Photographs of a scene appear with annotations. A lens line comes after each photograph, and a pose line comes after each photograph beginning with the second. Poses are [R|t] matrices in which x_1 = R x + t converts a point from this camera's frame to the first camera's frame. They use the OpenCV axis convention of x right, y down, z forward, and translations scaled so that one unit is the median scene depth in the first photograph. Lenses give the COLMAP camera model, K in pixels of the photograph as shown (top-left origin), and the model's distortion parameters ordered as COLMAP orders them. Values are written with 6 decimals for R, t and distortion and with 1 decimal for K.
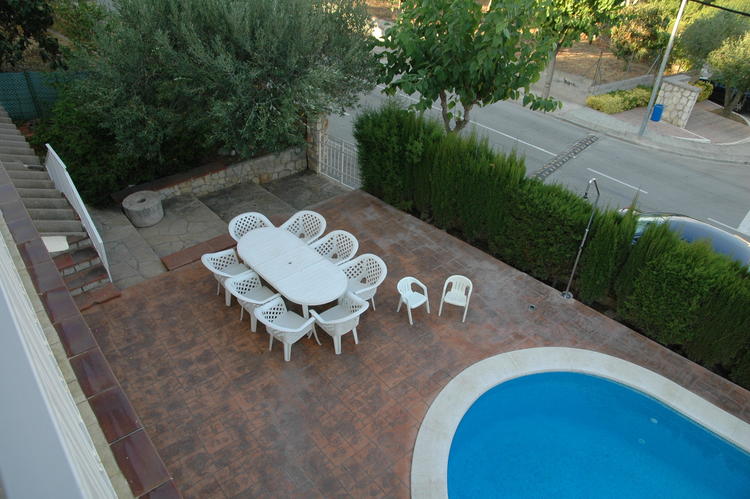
lens RADIAL K [[521.4, 0, 375.0], [0, 521.4, 249.5], [0, 0, 1]] dist [-0.091415, 0.002528]
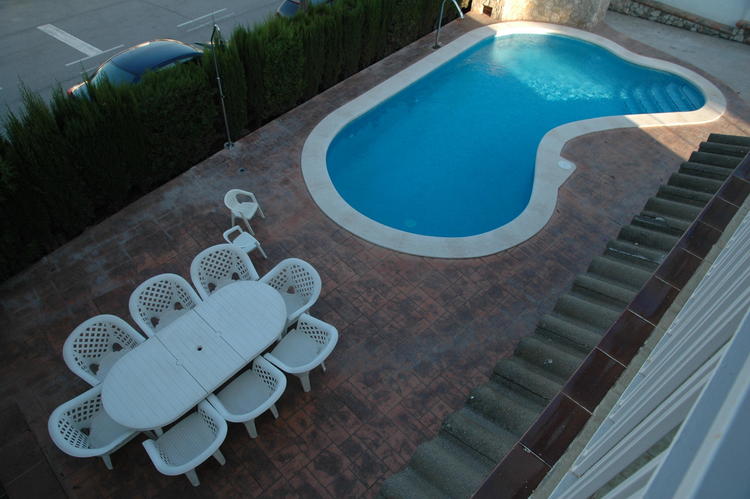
lens RADIAL K [[521.4, 0, 375.0], [0, 521.4, 249.5], [0, 0, 1]] dist [-0.091415, 0.002528]
pose [[-0.080052, -0.765015, 0.639018, -0.574402], [0.545998, 0.502695, 0.670212, -0.412885], [-0.833953, 0.402554, 0.377455, 0.536078]]
